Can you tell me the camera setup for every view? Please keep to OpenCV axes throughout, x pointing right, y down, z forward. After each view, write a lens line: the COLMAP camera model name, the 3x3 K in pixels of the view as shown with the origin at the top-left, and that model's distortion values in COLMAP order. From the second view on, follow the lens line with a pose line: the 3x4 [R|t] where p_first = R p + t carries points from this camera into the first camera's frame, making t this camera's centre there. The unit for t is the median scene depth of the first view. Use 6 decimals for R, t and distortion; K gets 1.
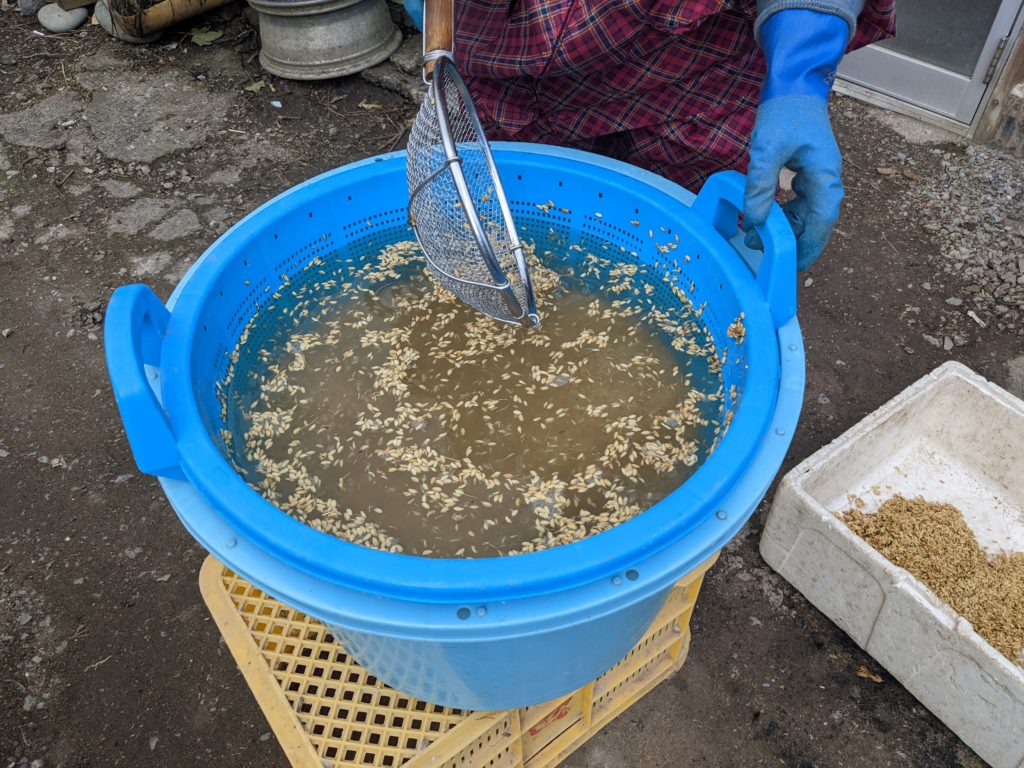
lens RADIAL K [[809.3, 0, 538.7], [0, 809.3, 399.8], [0, 0, 1]] dist [0.024153, -0.096536]
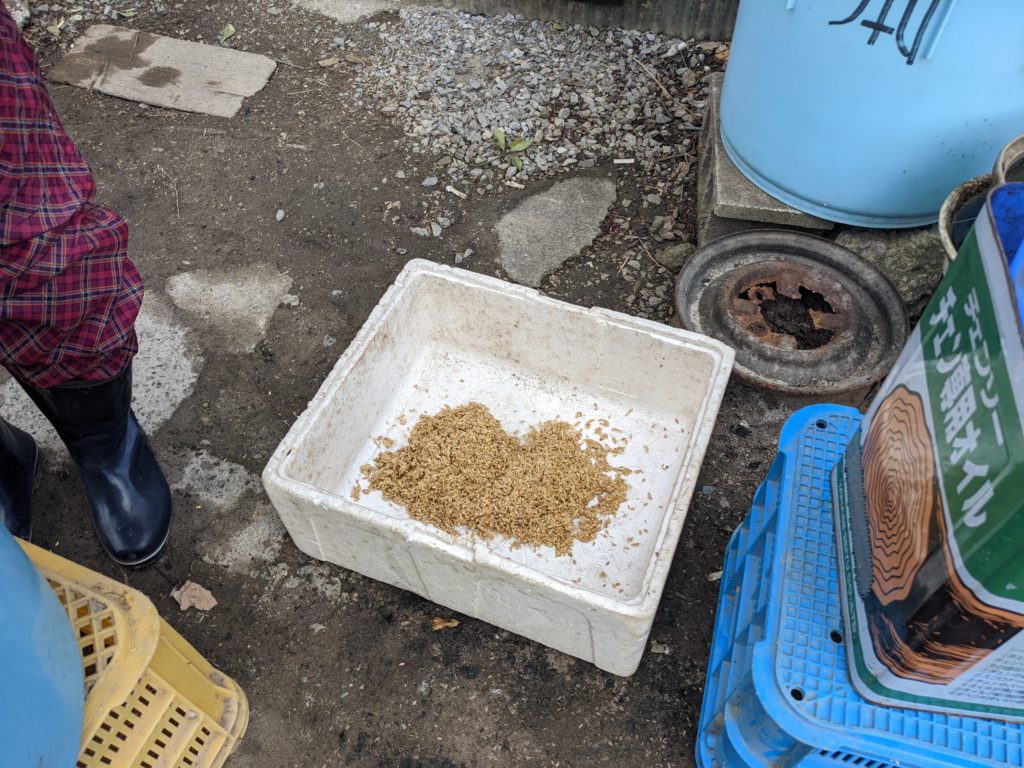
lens RADIAL K [[809.3, 0, 538.7], [0, 809.3, 399.8], [0, 0, 1]] dist [0.024153, -0.096536]
pose [[0.841692, -0.425457, 0.332476, 0.263016], [0.388500, 0.904808, 0.174327, -0.009067], [-0.374996, -0.017563, 0.926860, 0.094229]]
